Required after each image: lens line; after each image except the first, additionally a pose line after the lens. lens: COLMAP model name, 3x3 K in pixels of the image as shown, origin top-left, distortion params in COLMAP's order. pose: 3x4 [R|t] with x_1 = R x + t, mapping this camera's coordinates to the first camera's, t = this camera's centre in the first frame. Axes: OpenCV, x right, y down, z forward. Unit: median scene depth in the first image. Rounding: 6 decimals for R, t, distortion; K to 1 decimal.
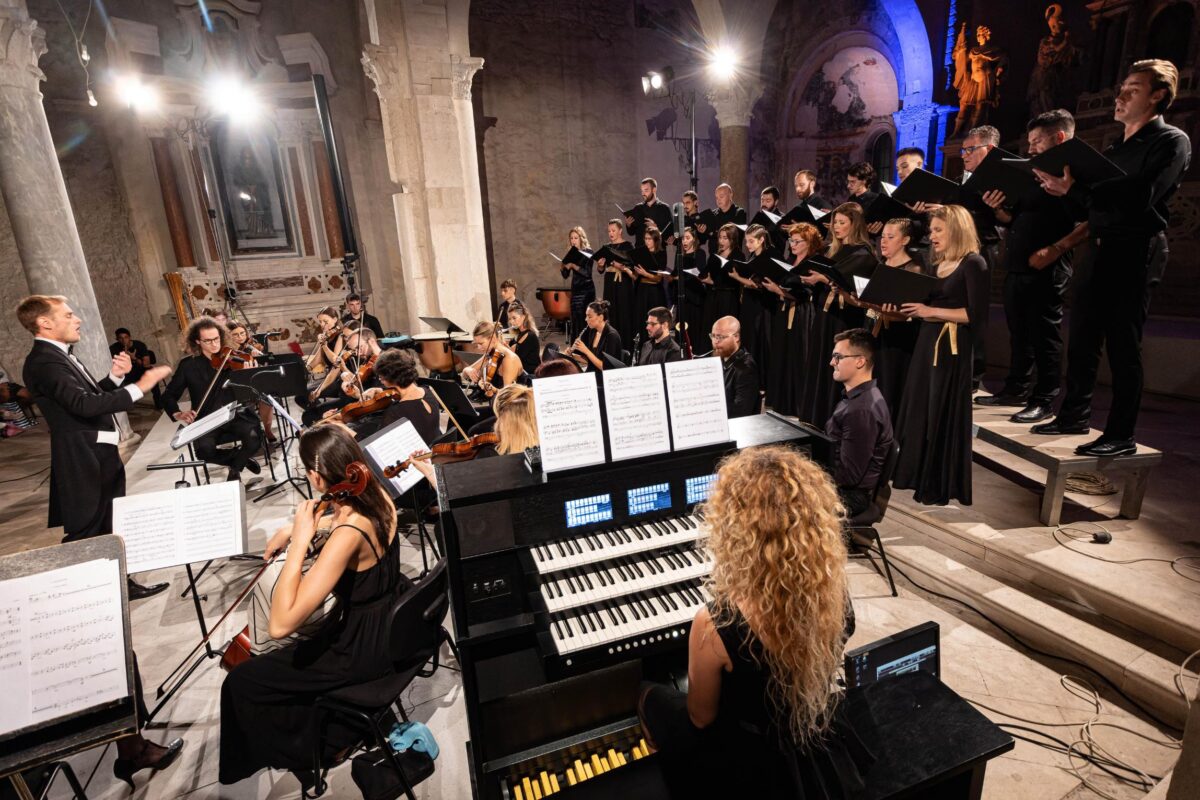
lens RADIAL K [[589.8, 0, 602.2], [0, 589.8, 396.7], [0, 0, 1]] dist [-0.009536, -0.000235]
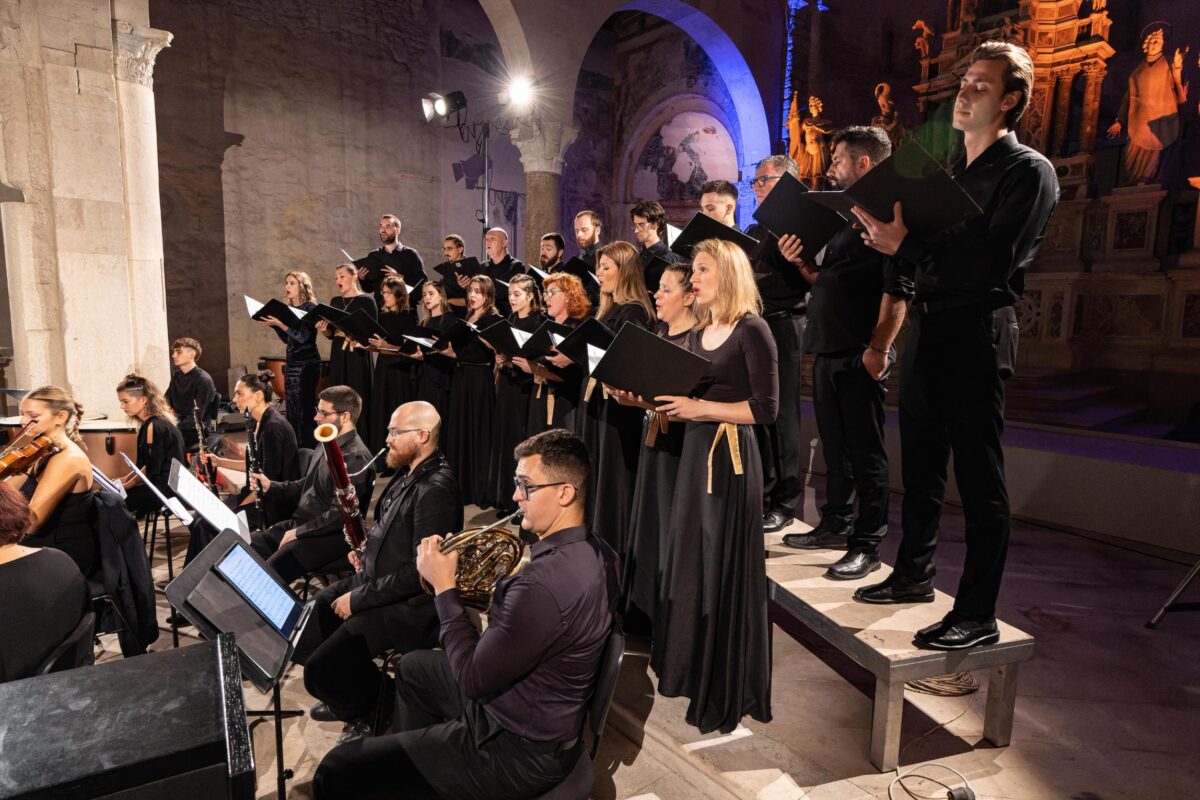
lens RADIAL K [[687.5, 0, 598.7], [0, 687.5, 399.8], [0, 0, 1]] dist [-0.016614, 0.006346]
pose [[0.974182, 0.034614, 0.223093, 0.127757], [-0.003173, 0.990178, -0.139777, -0.021571], [-0.225740, 0.135460, 0.964724, 0.141377]]
